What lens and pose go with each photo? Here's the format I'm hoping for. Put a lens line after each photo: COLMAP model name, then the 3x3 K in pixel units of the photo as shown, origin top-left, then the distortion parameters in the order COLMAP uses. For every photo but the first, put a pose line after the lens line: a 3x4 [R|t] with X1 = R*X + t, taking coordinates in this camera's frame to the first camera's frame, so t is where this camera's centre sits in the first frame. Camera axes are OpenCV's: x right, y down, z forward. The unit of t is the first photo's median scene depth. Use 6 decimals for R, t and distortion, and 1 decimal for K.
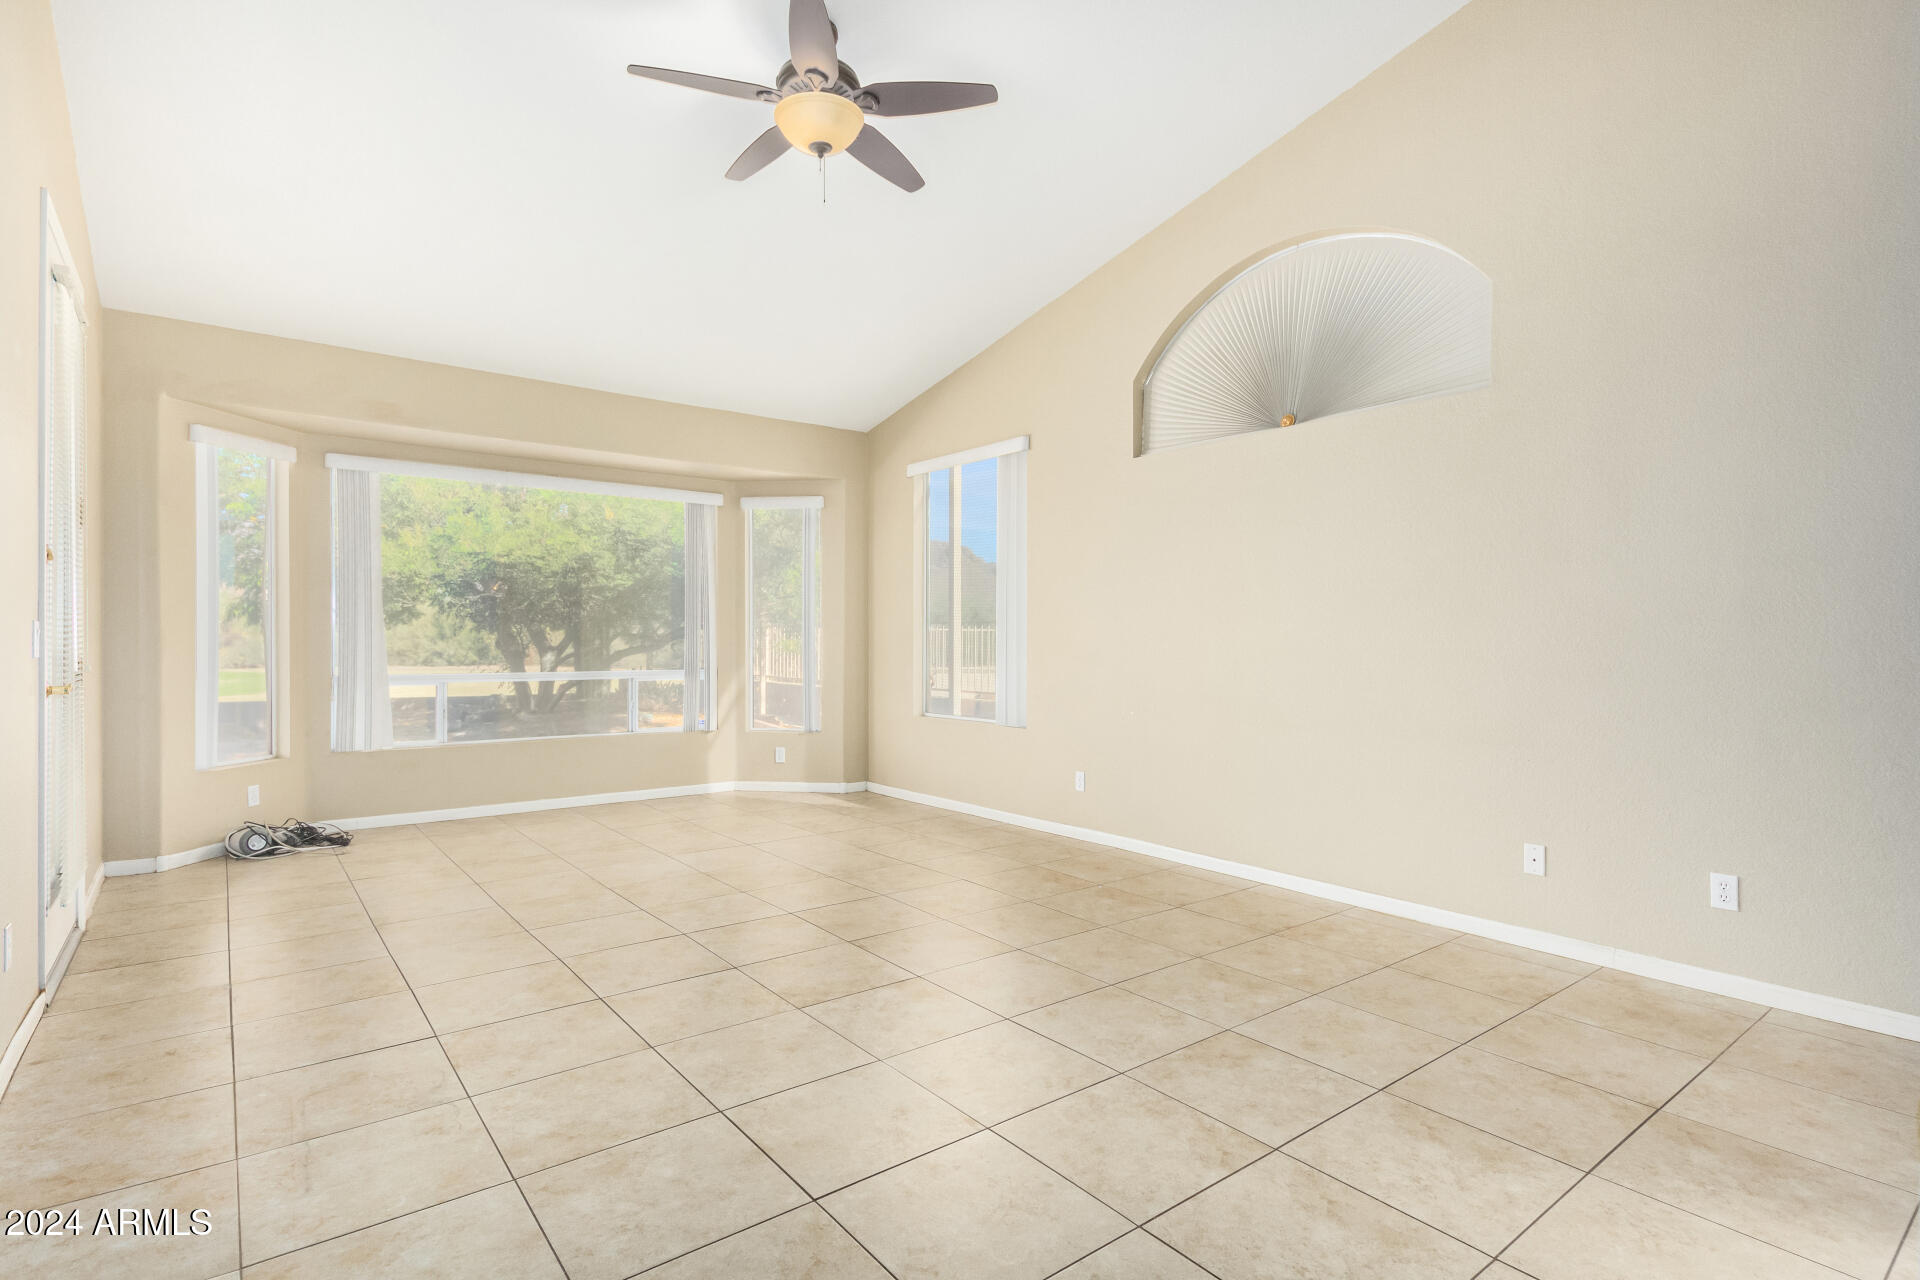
lens RADIAL K [[935.1, 0, 958.7], [0, 935.1, 648.3], [0, 0, 1]] dist [0.005148, 0.000677]
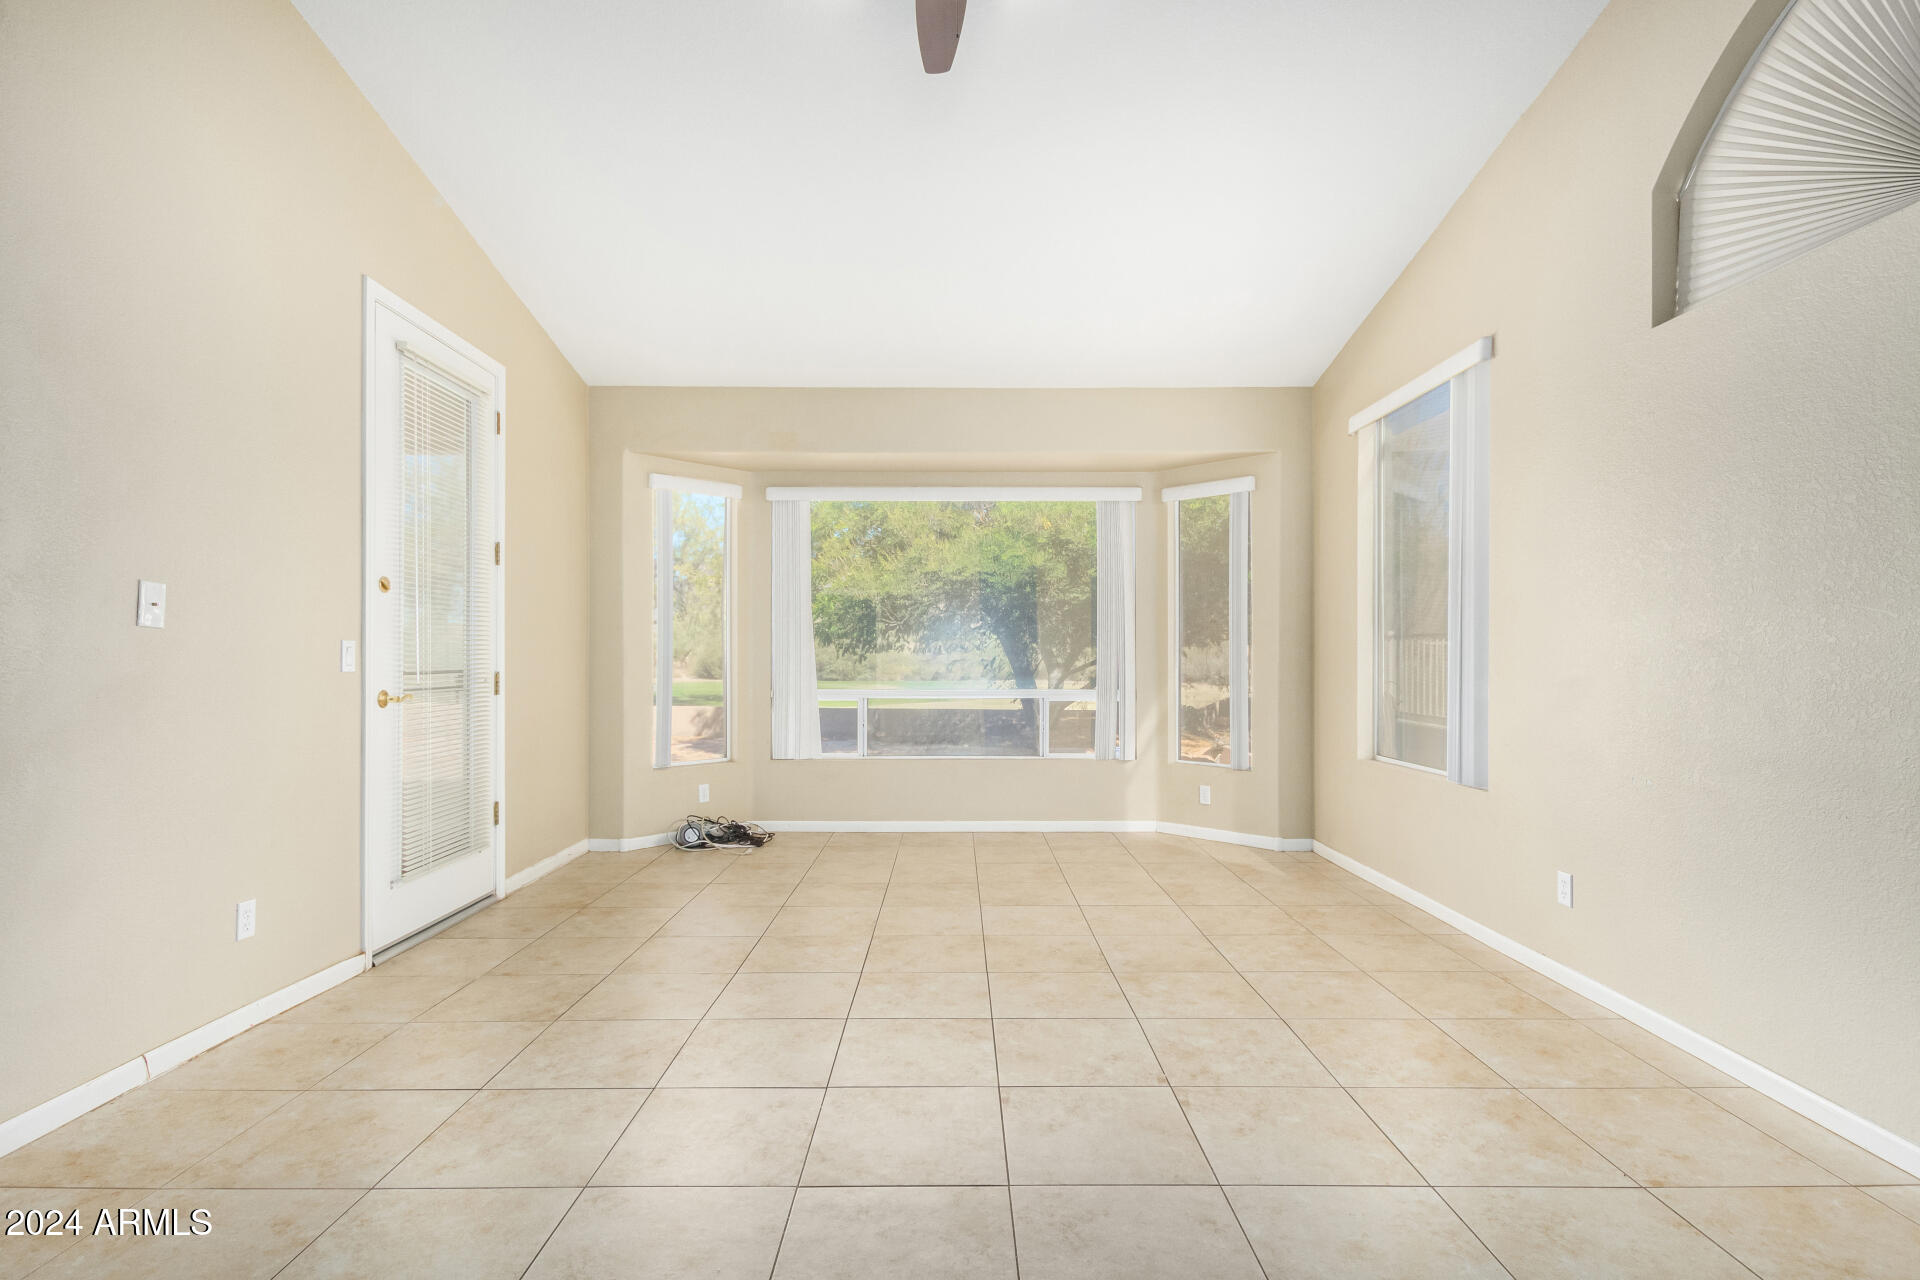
lens RADIAL K [[935.1, 0, 958.7], [0, 935.1, 648.3], [0, 0, 1]] dist [0.005148, 0.000677]
pose [[0.793203, -0.008876, -0.608893, 0.174060], [-0.002946, 0.999826, -0.018412, 0.001270], [0.608950, 0.016398, 0.793039, 0.263897]]
